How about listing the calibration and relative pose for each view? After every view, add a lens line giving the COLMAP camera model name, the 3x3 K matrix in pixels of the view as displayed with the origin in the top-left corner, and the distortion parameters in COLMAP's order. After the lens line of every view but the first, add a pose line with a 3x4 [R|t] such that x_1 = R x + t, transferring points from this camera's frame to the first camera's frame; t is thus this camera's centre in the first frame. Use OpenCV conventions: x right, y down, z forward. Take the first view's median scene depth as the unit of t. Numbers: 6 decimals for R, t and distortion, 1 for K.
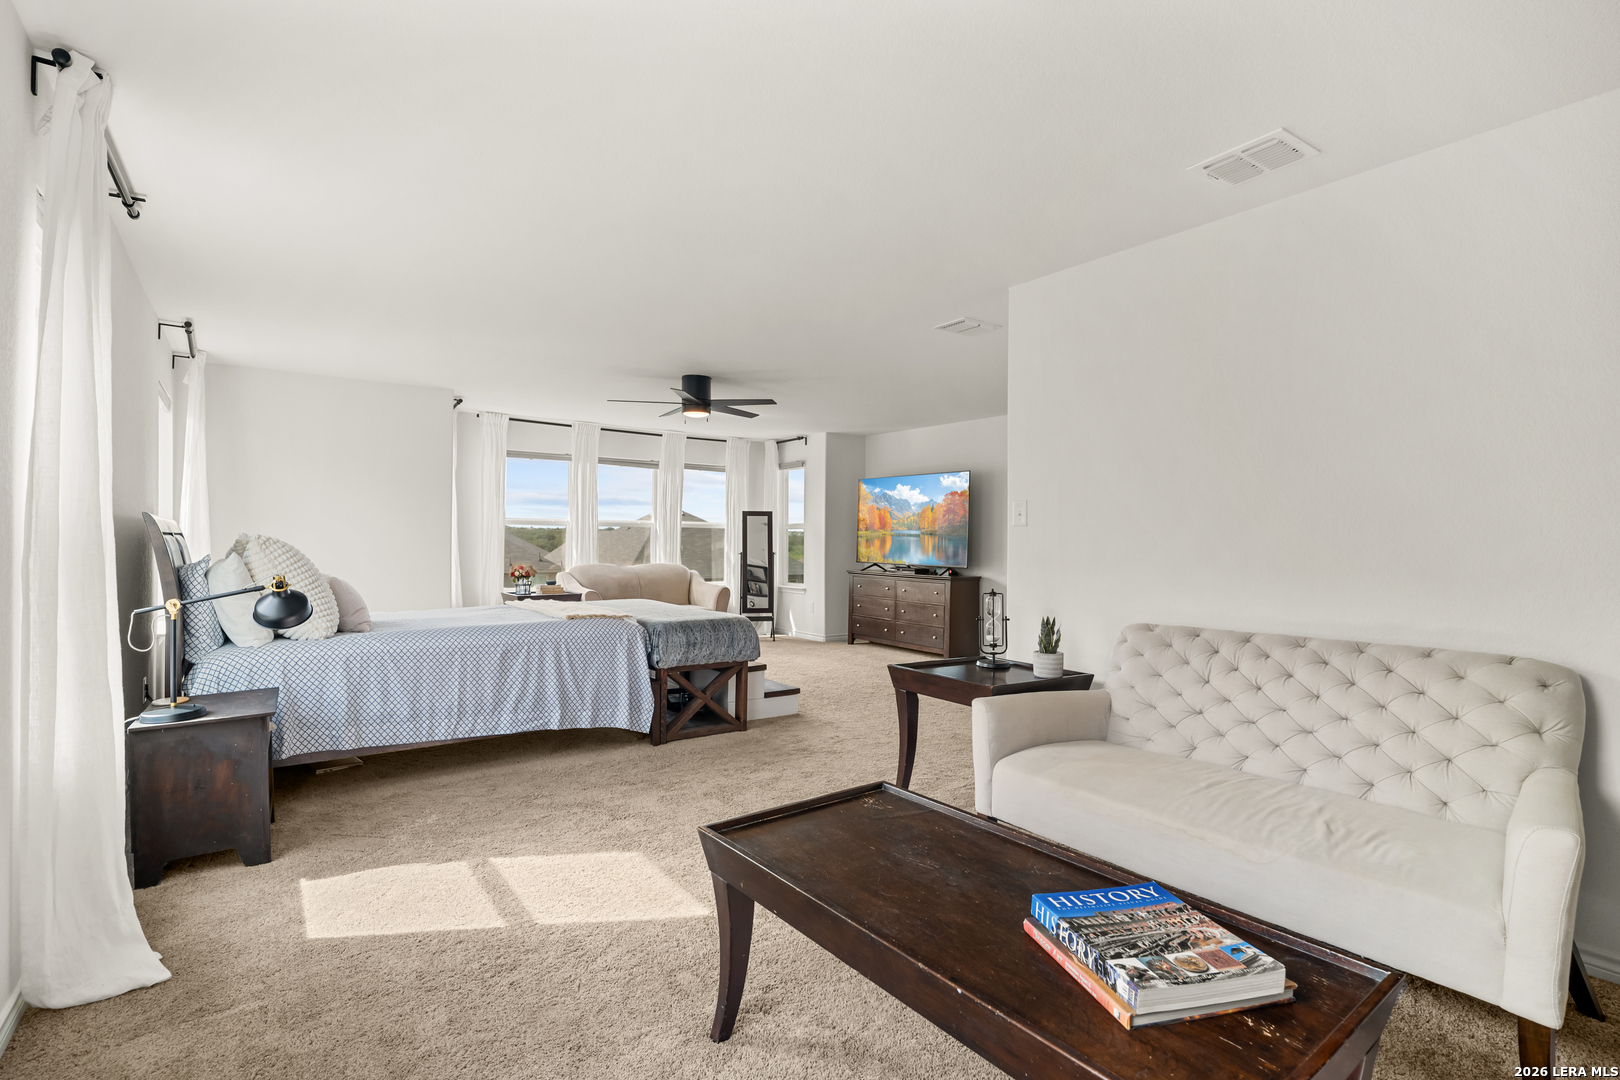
lens RADIAL K [[764.7, 0, 810.4], [0, 764.7, 538.7], [0, 0, 1]] dist [-0.001693, -0.001116]
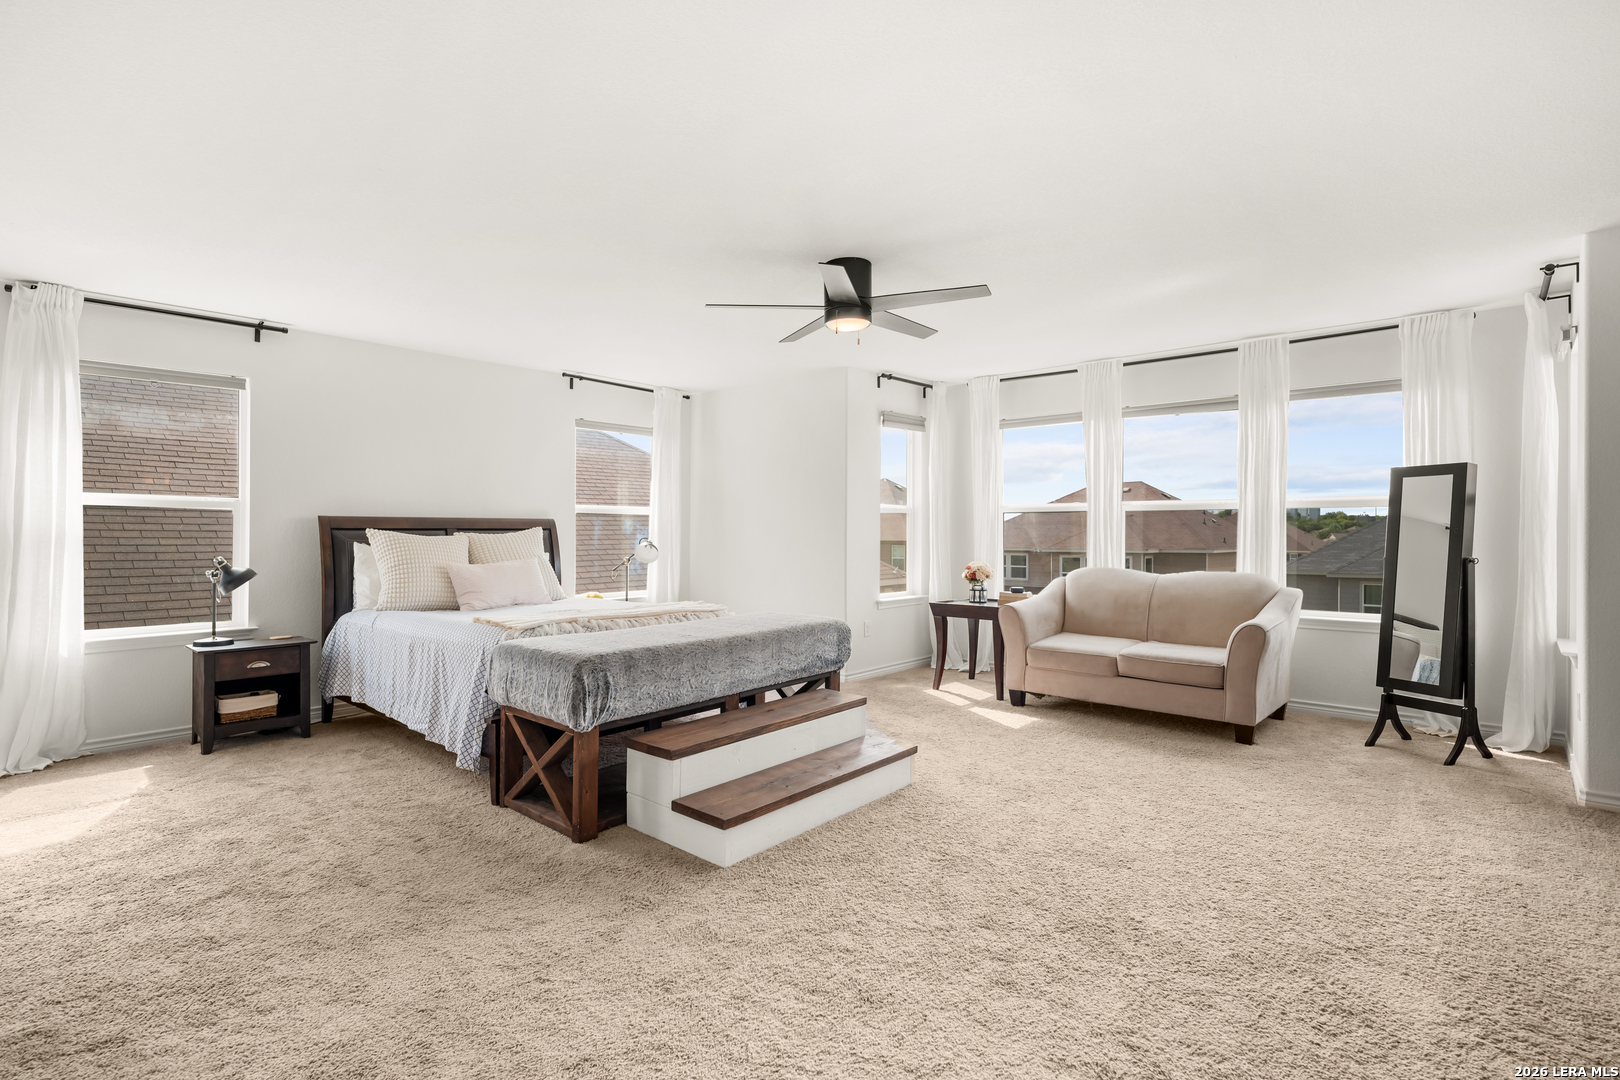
lens RADIAL K [[764.7, 0, 806.0], [0, 764.7, 535.6], [0, 0, 1]] dist [-0.001693, -0.001116]
pose [[0.213280, 0.001982, -0.976989, 0.322181], [0.007685, 0.999964, 0.003706, 0.000603], [0.976961, -0.008299, 0.213257, 0.601739]]
